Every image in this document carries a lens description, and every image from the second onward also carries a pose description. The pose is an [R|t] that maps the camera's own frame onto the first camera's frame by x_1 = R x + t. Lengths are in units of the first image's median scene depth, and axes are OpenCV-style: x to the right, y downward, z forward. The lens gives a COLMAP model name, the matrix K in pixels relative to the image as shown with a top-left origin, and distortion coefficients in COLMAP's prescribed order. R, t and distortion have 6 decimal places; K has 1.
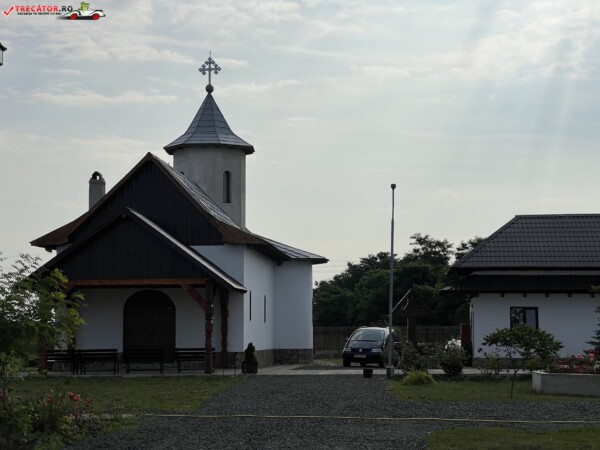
lens RADIAL K [[1308.9, 0, 300.0], [0, 1308.9, 225.0], [0, 0, 1]] dist [-0.009011, 0.619949]
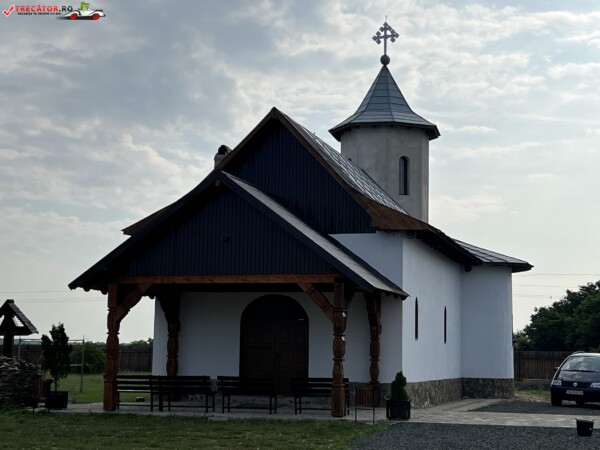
lens RADIAL K [[1079.6, 0, 300.0], [0, 1079.6, 225.0], [0, 0, 1]] dist [0.106345, 0.021735]
pose [[0.978827, -0.005494, -0.204616, 0.018456], [-0.001949, 0.999344, -0.036160, 0.026071], [0.204681, 0.035793, 0.978174, 0.329602]]
